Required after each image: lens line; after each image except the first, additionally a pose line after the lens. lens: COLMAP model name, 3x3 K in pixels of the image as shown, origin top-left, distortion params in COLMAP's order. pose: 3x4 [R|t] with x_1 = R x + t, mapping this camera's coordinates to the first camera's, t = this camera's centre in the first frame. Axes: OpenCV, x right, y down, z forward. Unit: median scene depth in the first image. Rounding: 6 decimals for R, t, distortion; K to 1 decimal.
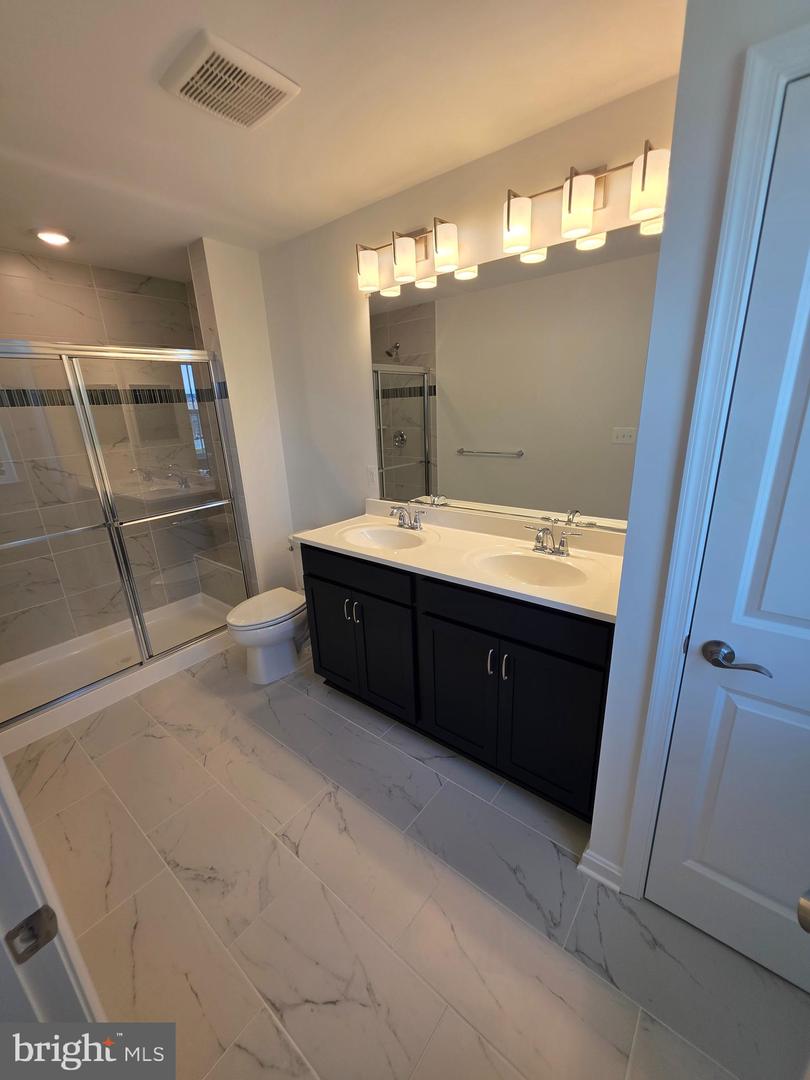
lens RADIAL K [[433.3, 0, 406.3], [0, 433.3, 541.0], [0, 0, 1]] dist [0.001198, -0.000021]
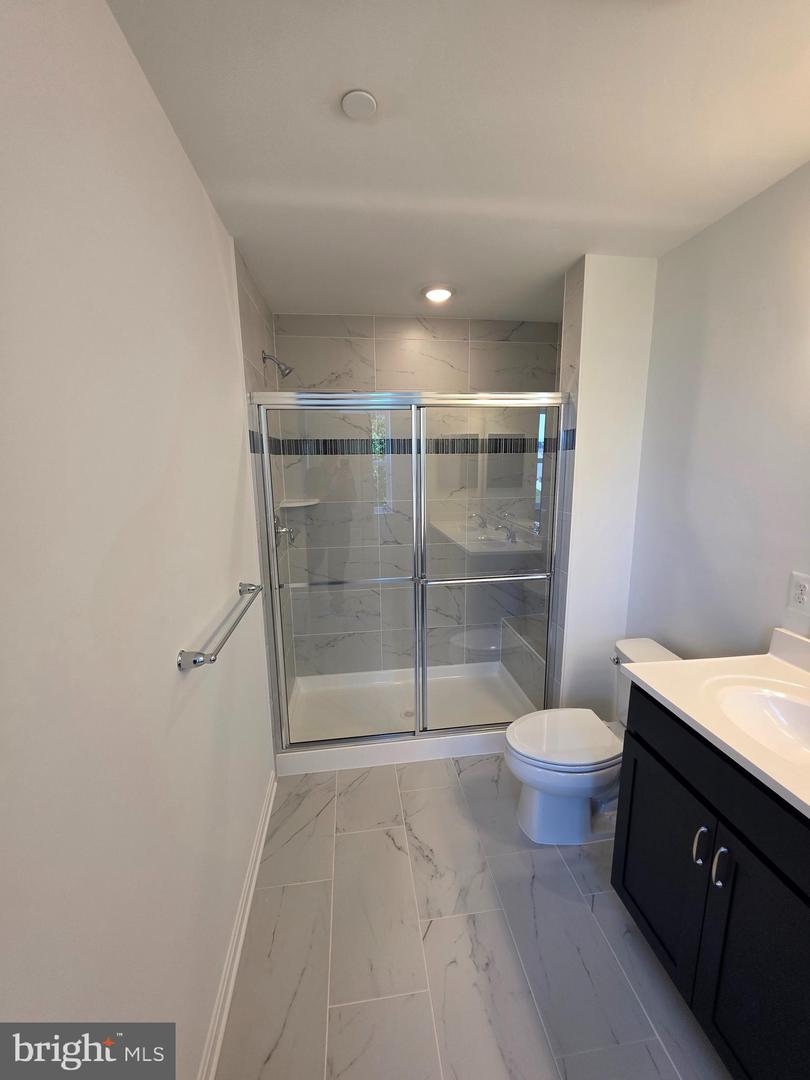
lens RADIAL K [[433.3, 0, 405.8], [0, 433.3, 542.2], [0, 0, 1]] dist [0.001198, -0.000021]
pose [[0.722907, 0.159692, -0.672238, -0.077909], [-0.226865, 0.973844, -0.012625, -0.087667], [0.652639, 0.161634, 0.740227, 0.249109]]
